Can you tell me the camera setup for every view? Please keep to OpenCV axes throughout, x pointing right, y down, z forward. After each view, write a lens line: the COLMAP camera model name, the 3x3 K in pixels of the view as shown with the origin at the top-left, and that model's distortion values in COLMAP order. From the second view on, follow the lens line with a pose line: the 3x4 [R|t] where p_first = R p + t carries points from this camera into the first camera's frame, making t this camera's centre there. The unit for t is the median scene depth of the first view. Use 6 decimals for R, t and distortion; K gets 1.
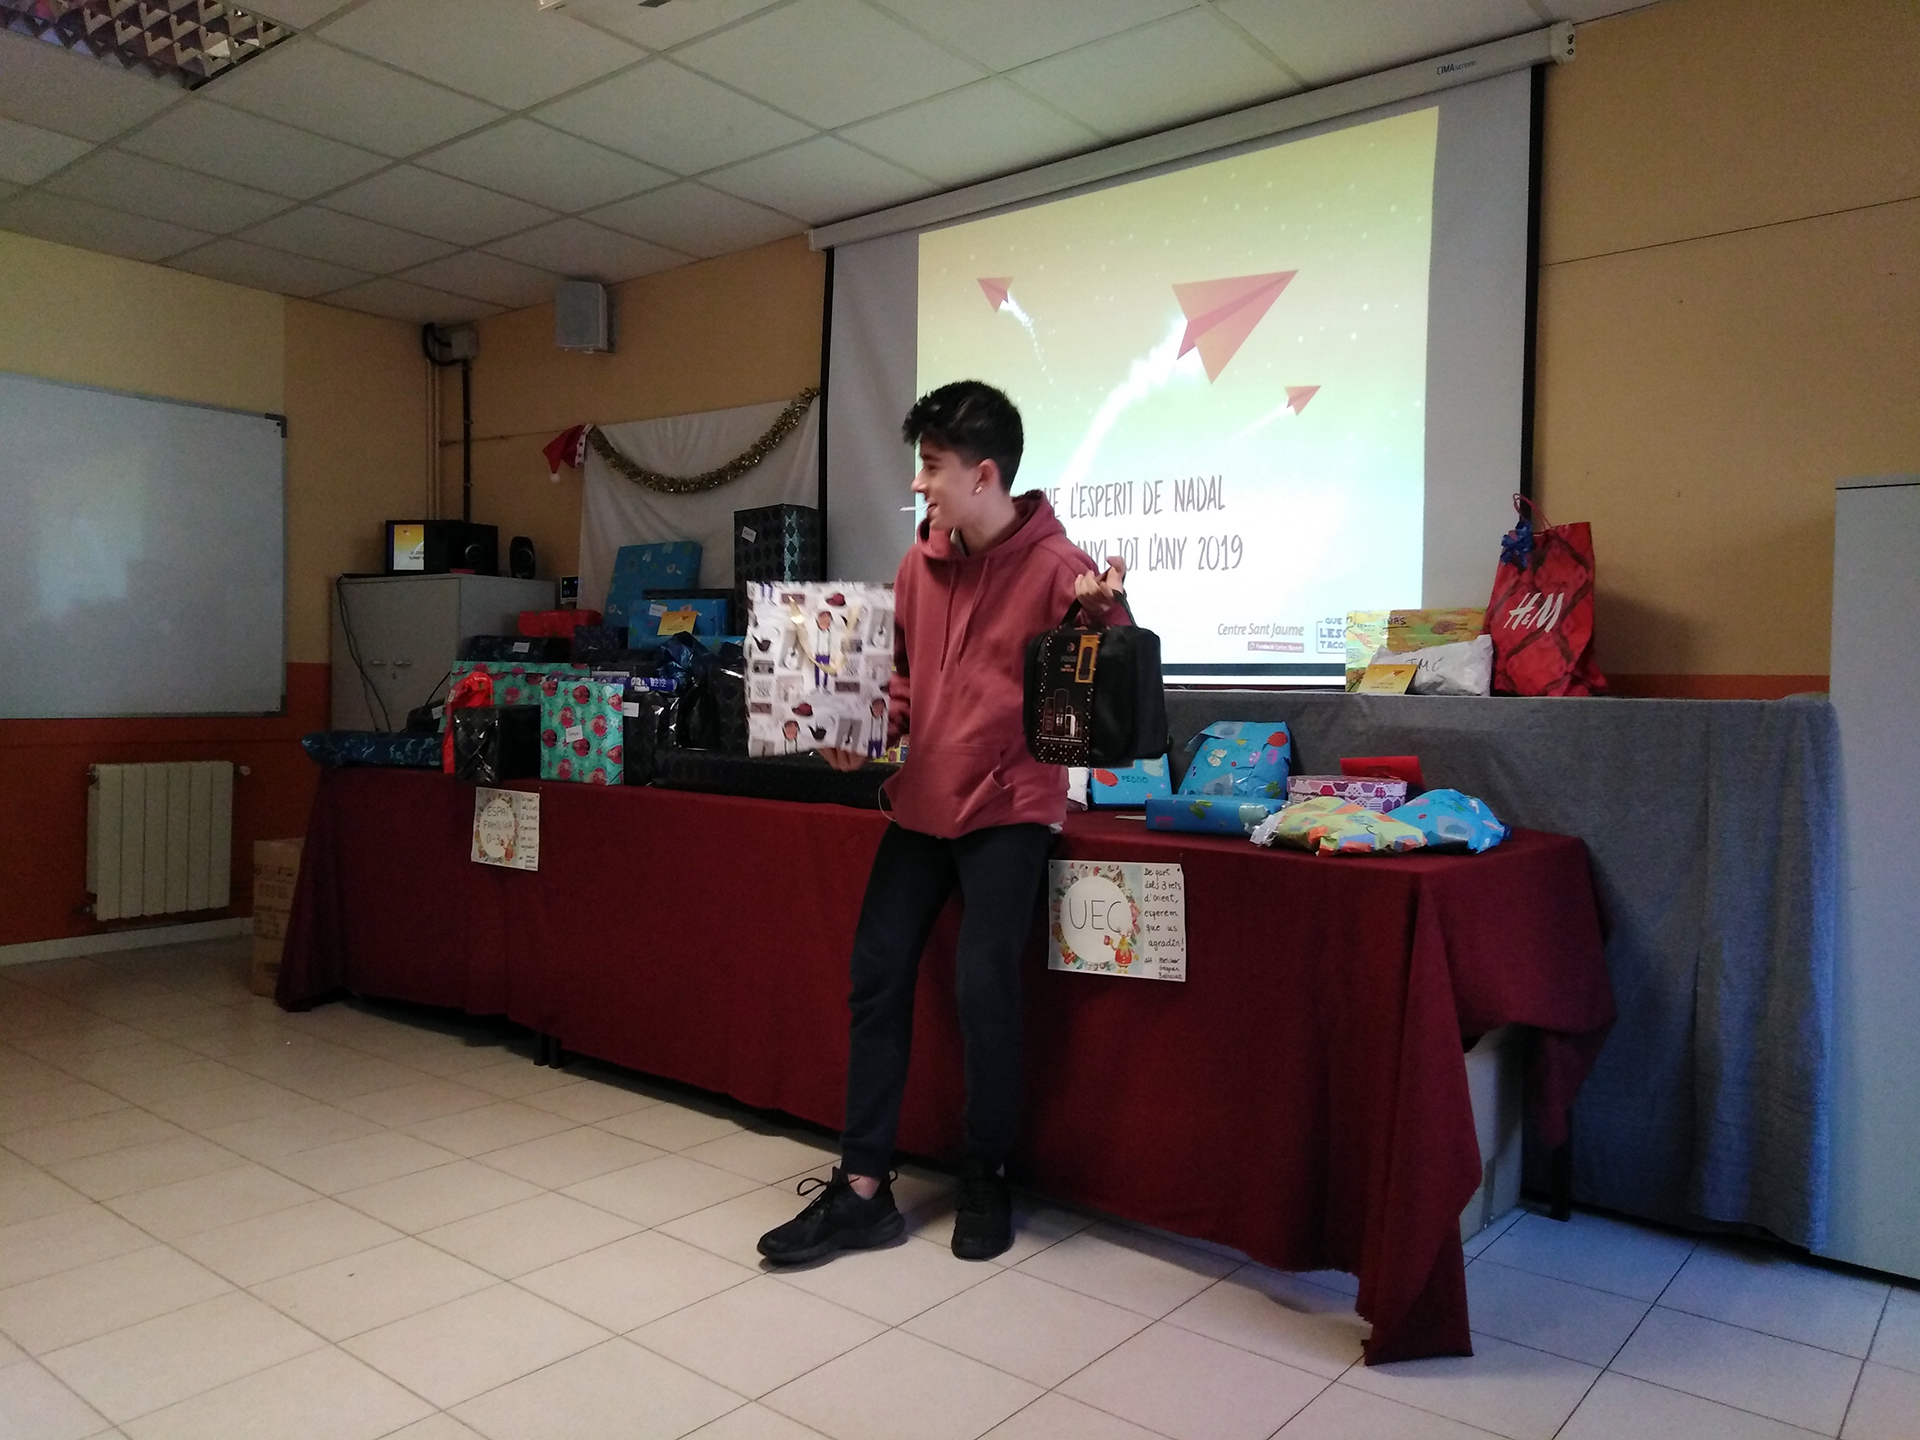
lens RADIAL K [[2824.1, 0, 960.0], [0, 2824.1, 720.0], [0, 0, 1]] dist [0.316358, -0.562371]
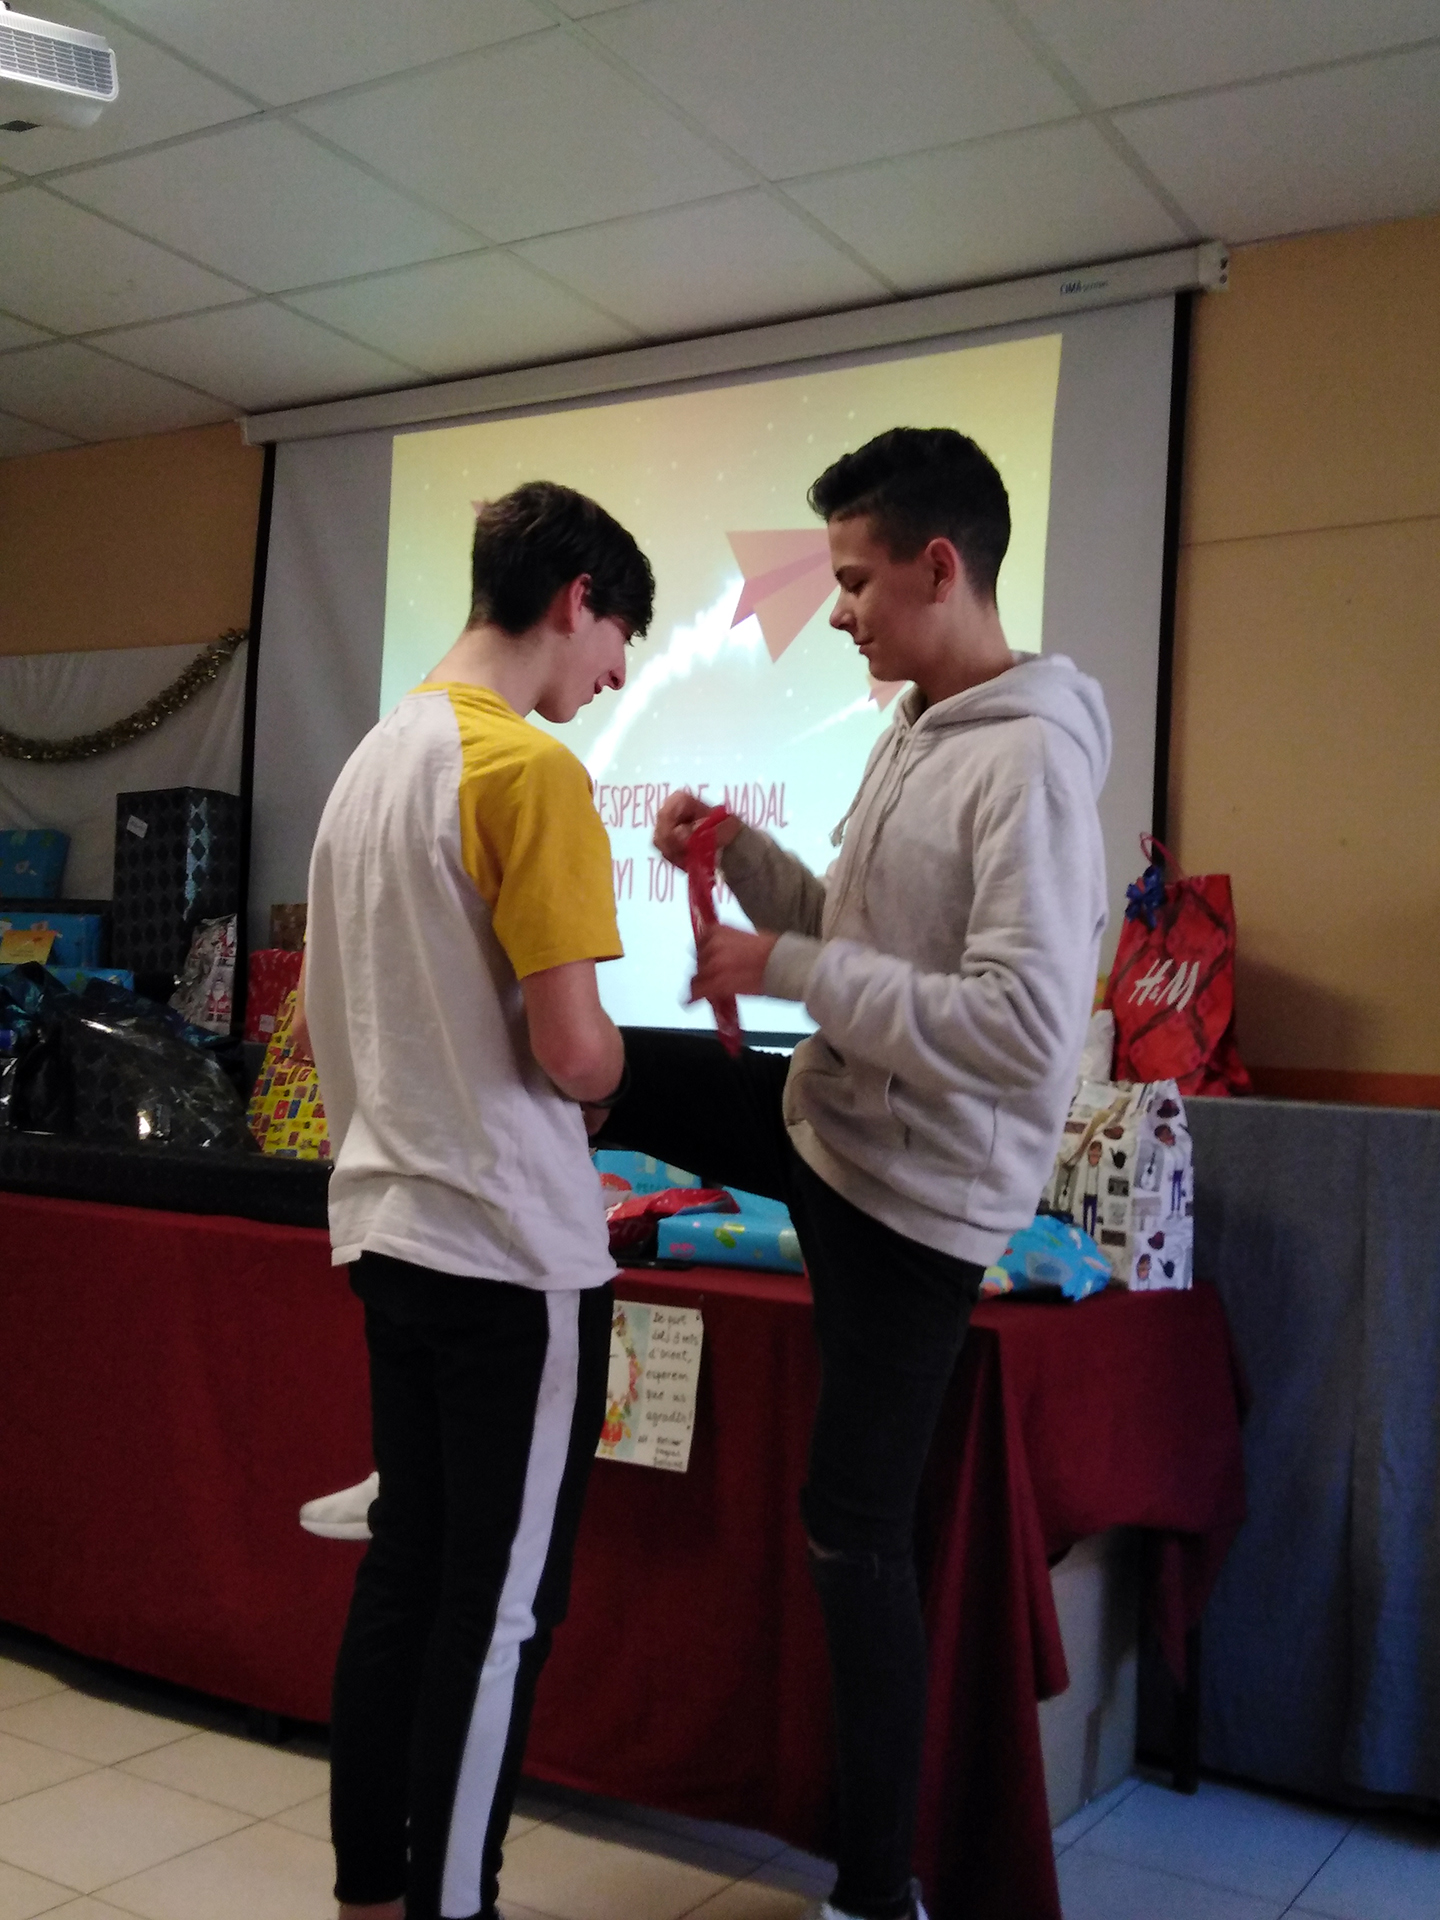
lens RADIAL K [[2824.1, 0, 723.8], [0, 2824.1, 996.8], [0, 0, 1]] dist [0.316358, -0.562371]
pose [[0.981852, 0.042248, 0.184881, -0.060595], [-0.022481, 0.993925, -0.107737, 0.052076], [-0.188309, 0.101626, 0.976838, 0.265854]]
